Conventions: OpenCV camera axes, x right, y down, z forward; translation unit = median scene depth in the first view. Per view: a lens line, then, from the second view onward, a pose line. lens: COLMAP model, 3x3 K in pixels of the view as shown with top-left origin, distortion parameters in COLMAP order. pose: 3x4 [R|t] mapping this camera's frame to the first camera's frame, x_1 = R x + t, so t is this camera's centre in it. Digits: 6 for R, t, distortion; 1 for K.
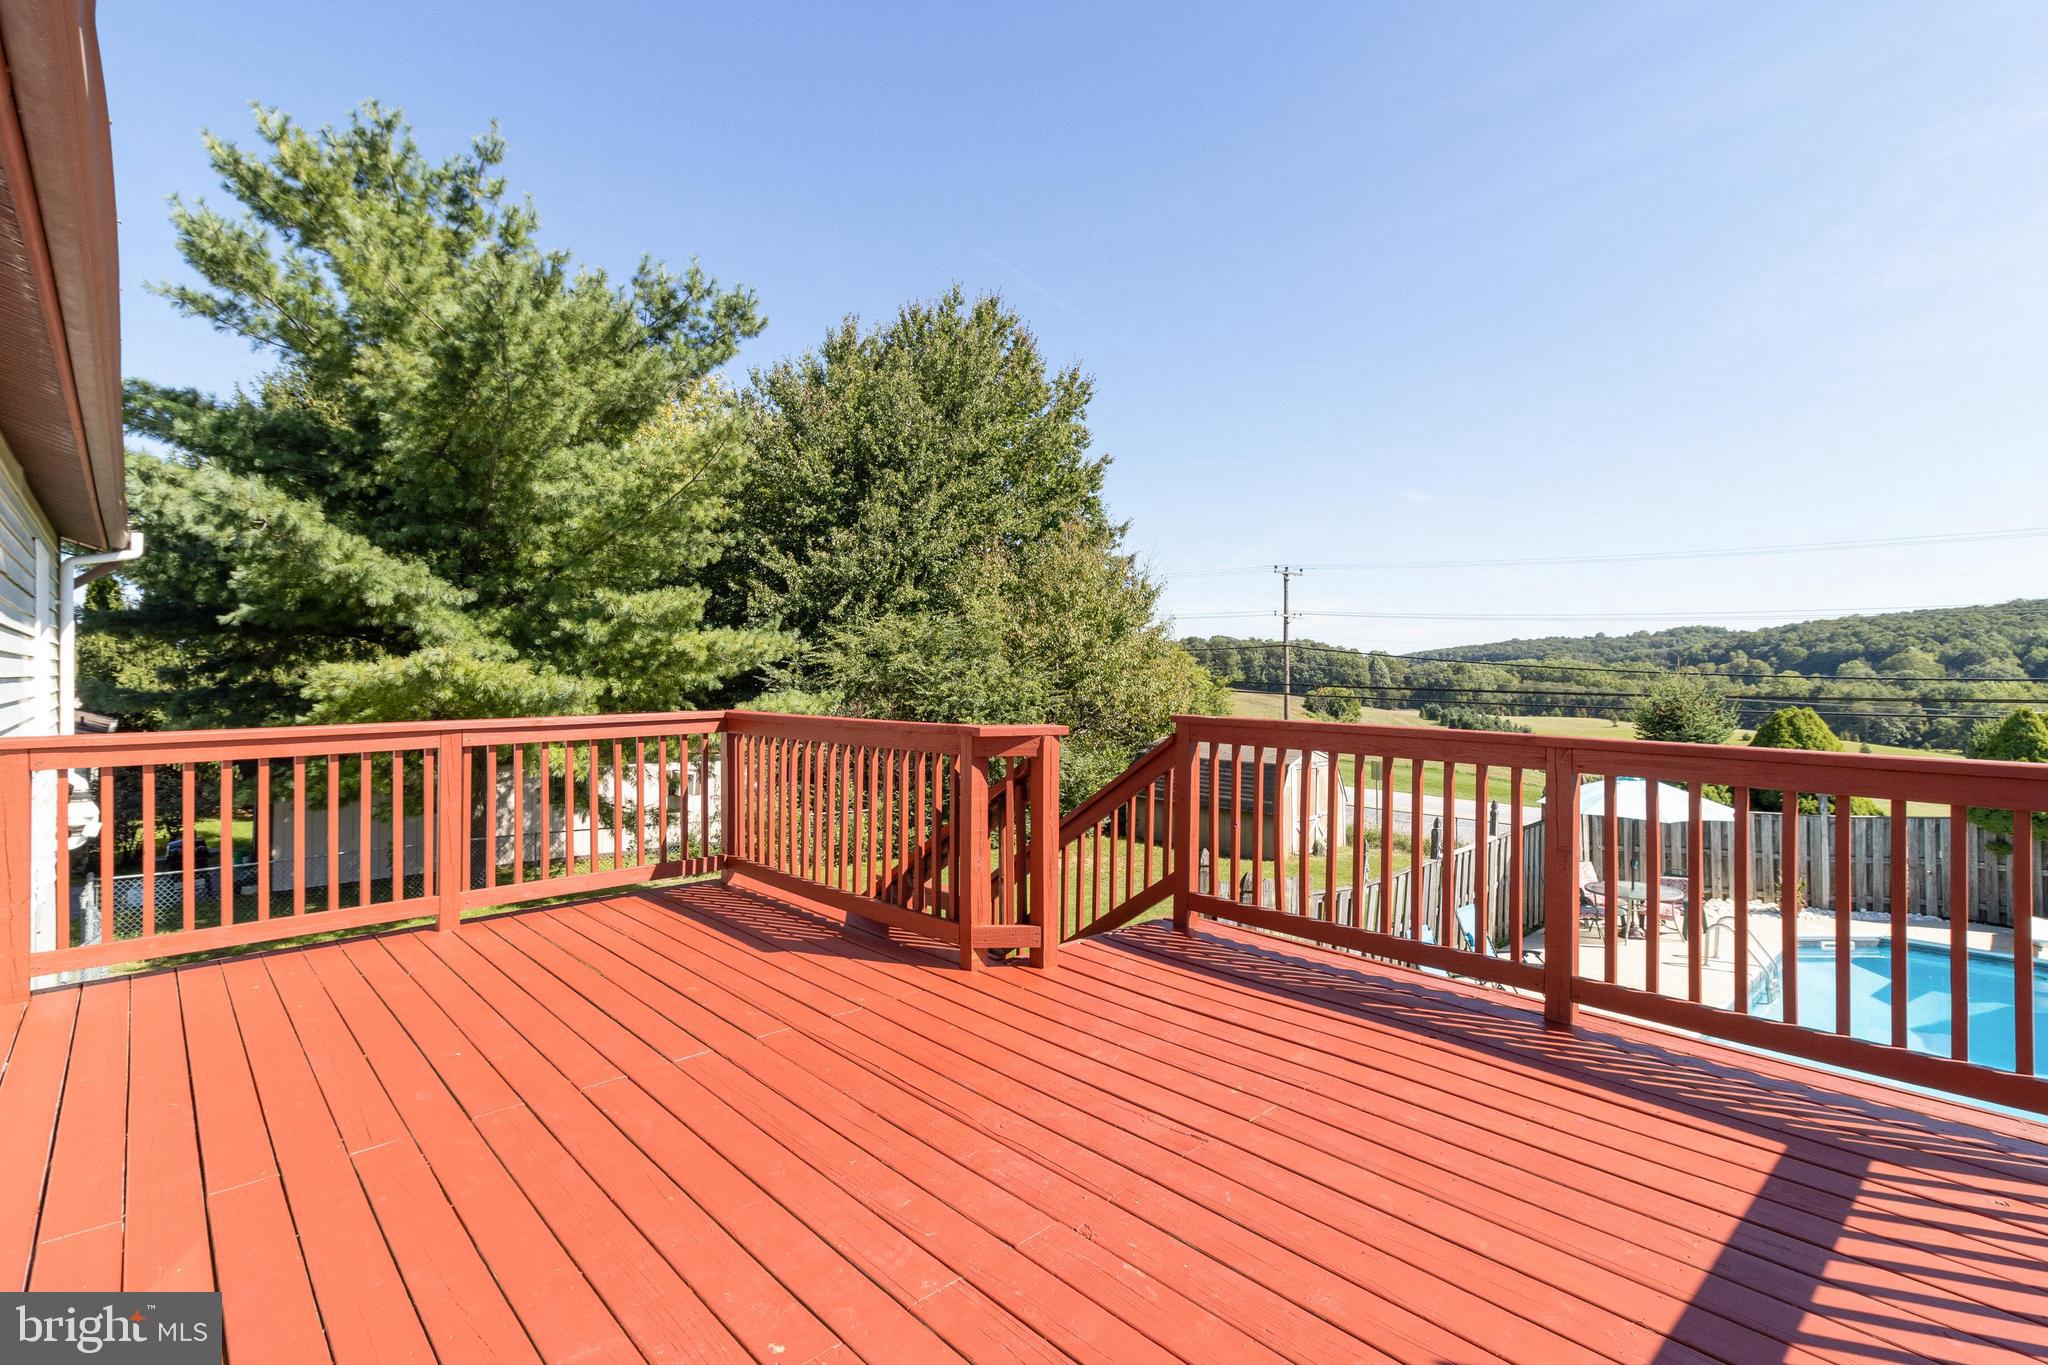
lens RADIAL K [[955.0, 0, 1037.7], [0, 955.0, 656.9], [0, 0, 1]] dist [0.003545, 0.002097]
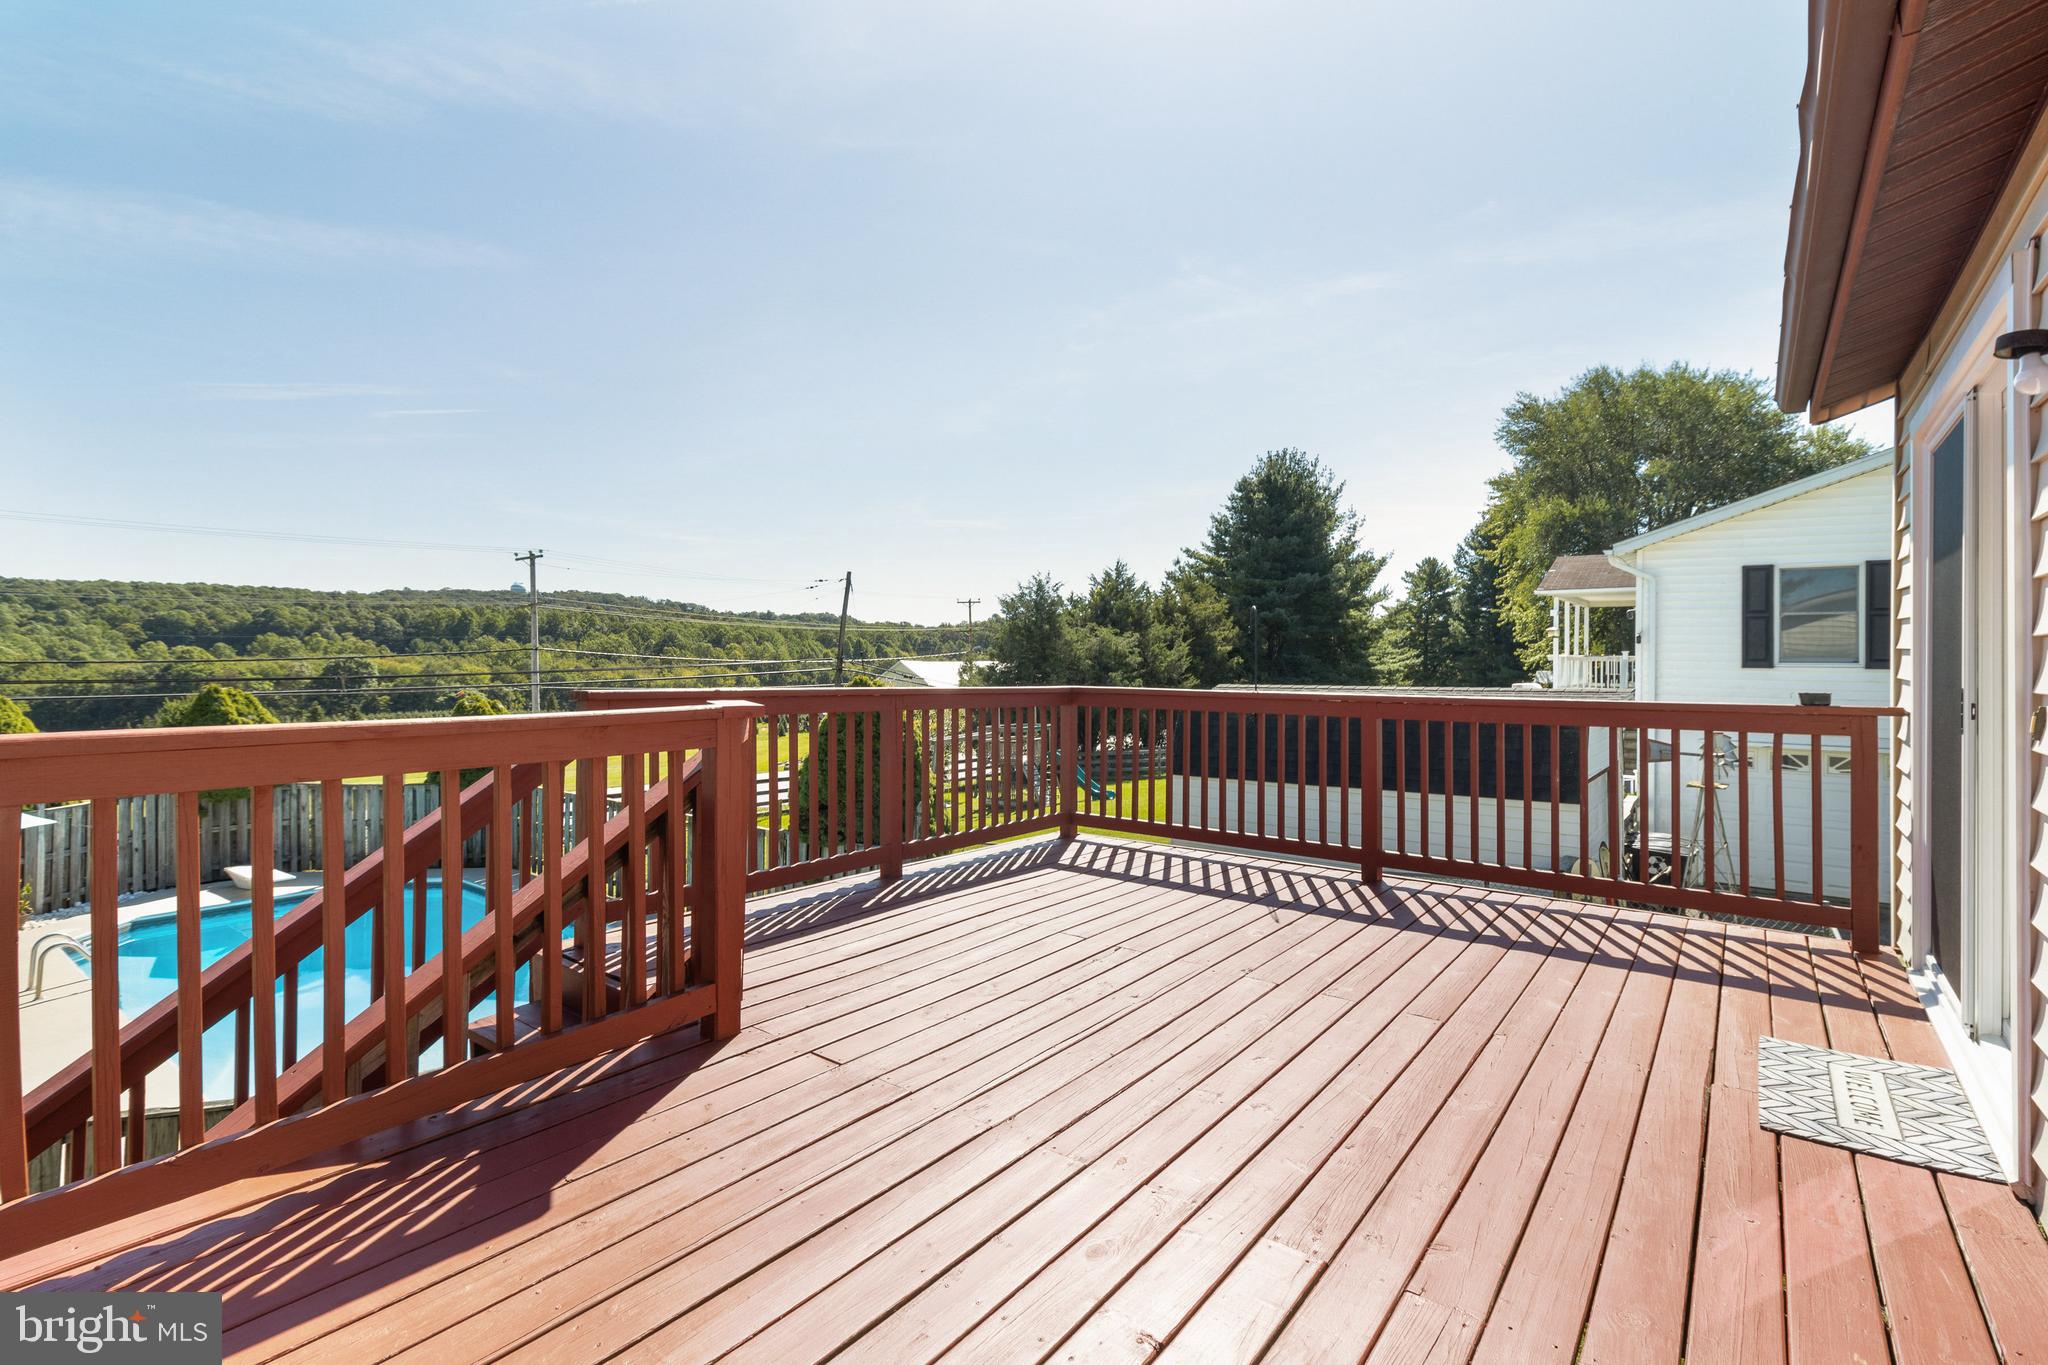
lens RADIAL K [[955.0, 0, 1016.5], [0, 955.0, 648.1], [0, 0, 1]] dist [0.003545, 0.002097]
pose [[-0.156101, 0.015039, 0.987627, -0.113253], [-0.021840, 0.999587, -0.018673, 0.005389], [-0.987500, -0.024485, -0.155708, 0.126667]]
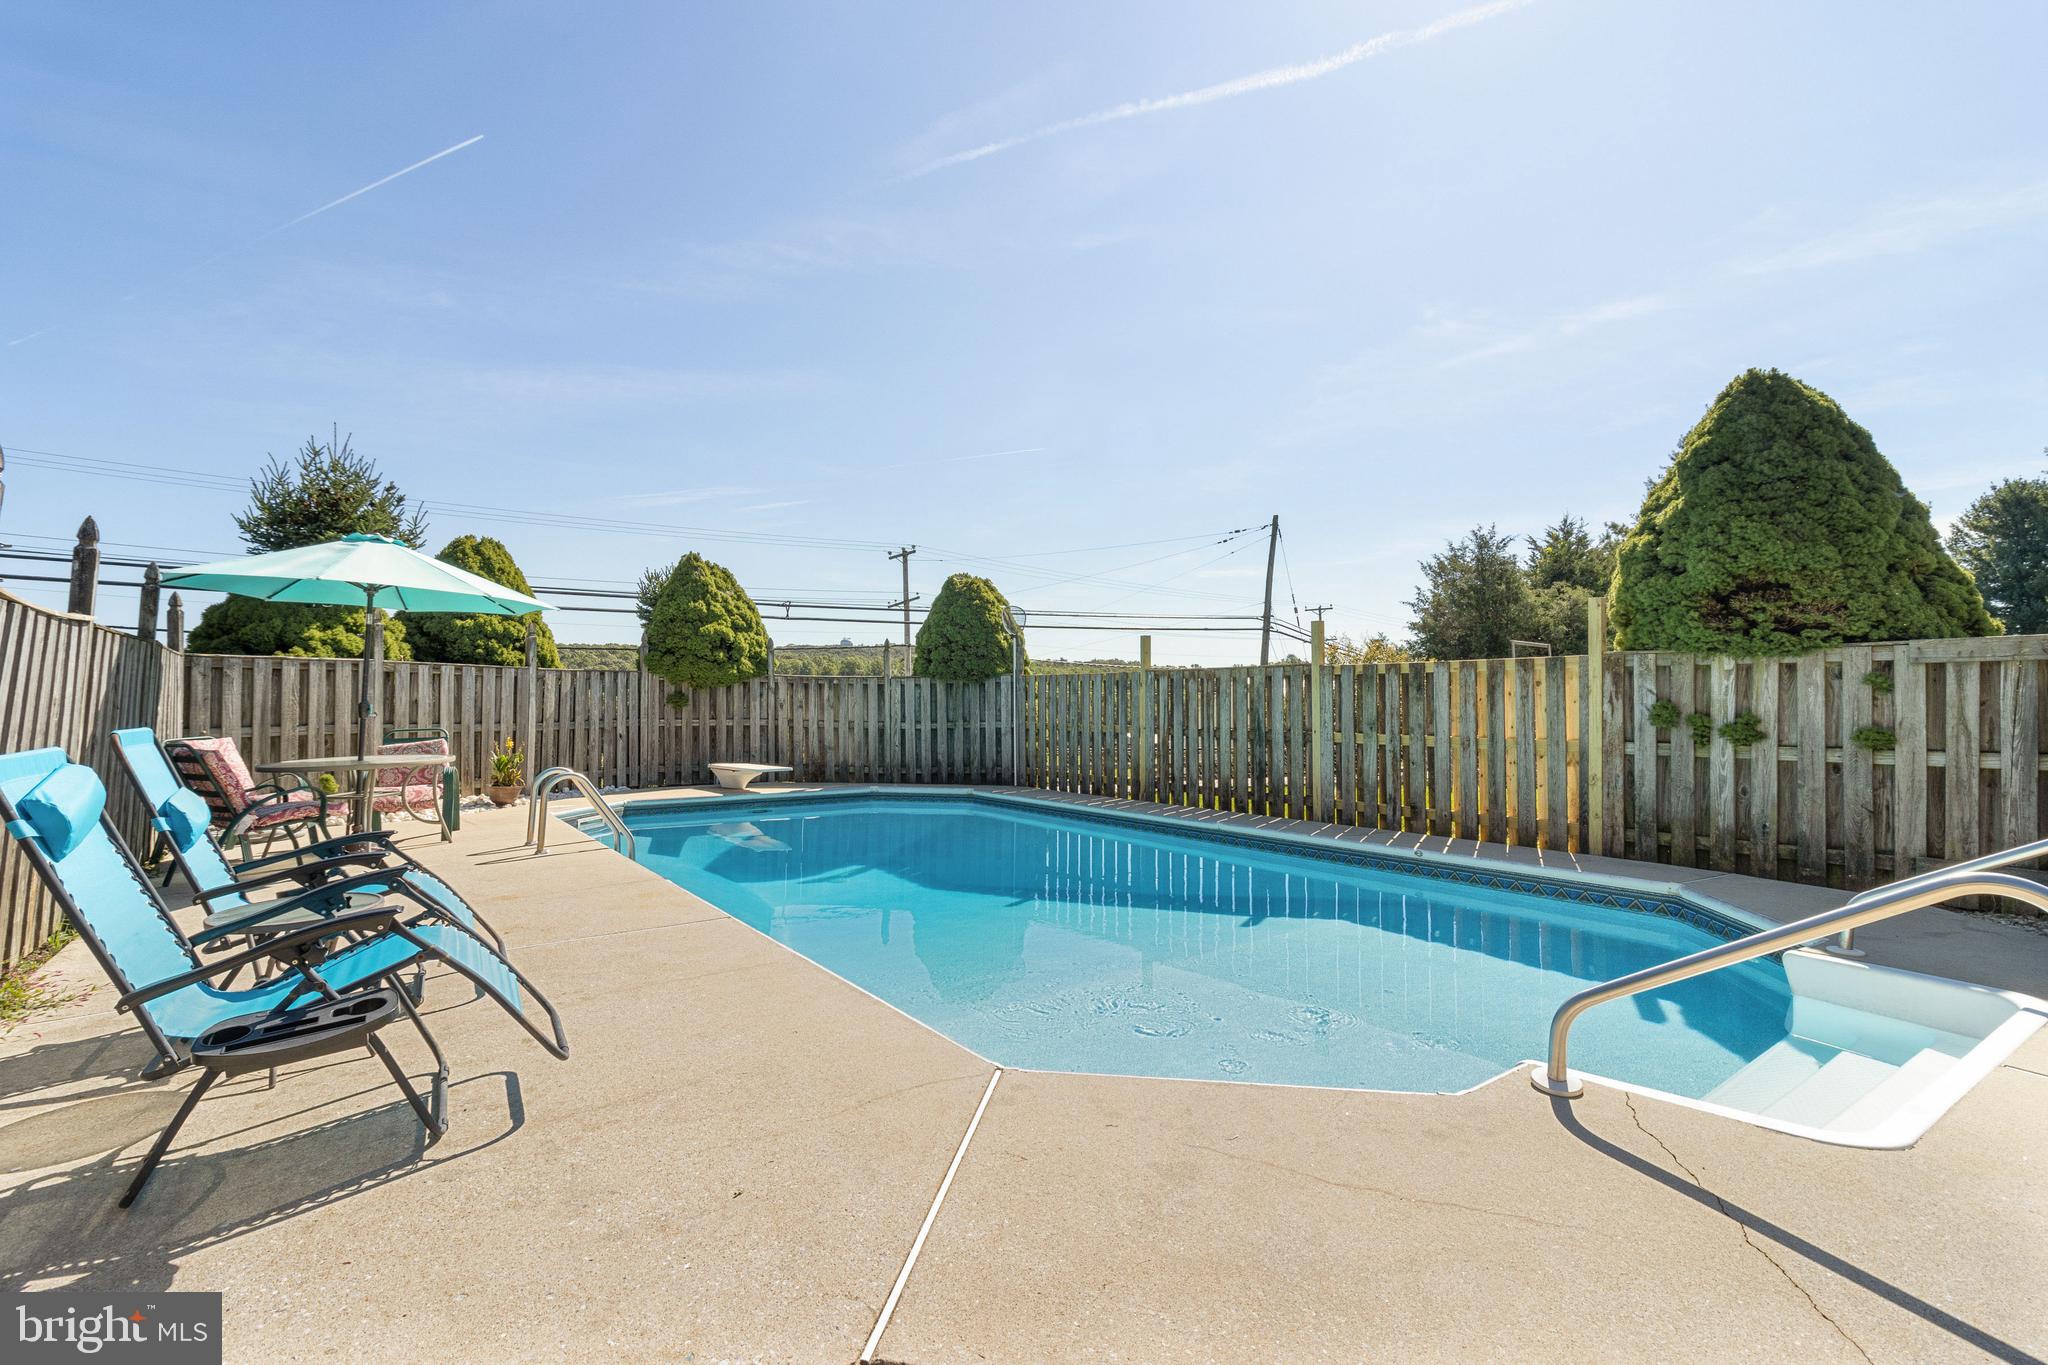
lens RADIAL K [[955.0, 0, 1020.6], [0, 955.0, 634.8], [0, 0, 1]] dist [0.003545, 0.002097]
pose [[0.143389, 0.074969, 0.986823, 0.079833], [-0.012109, 0.997185, -0.073997, 0.100066], [-0.989592, -0.001339, 0.143893, 0.277331]]
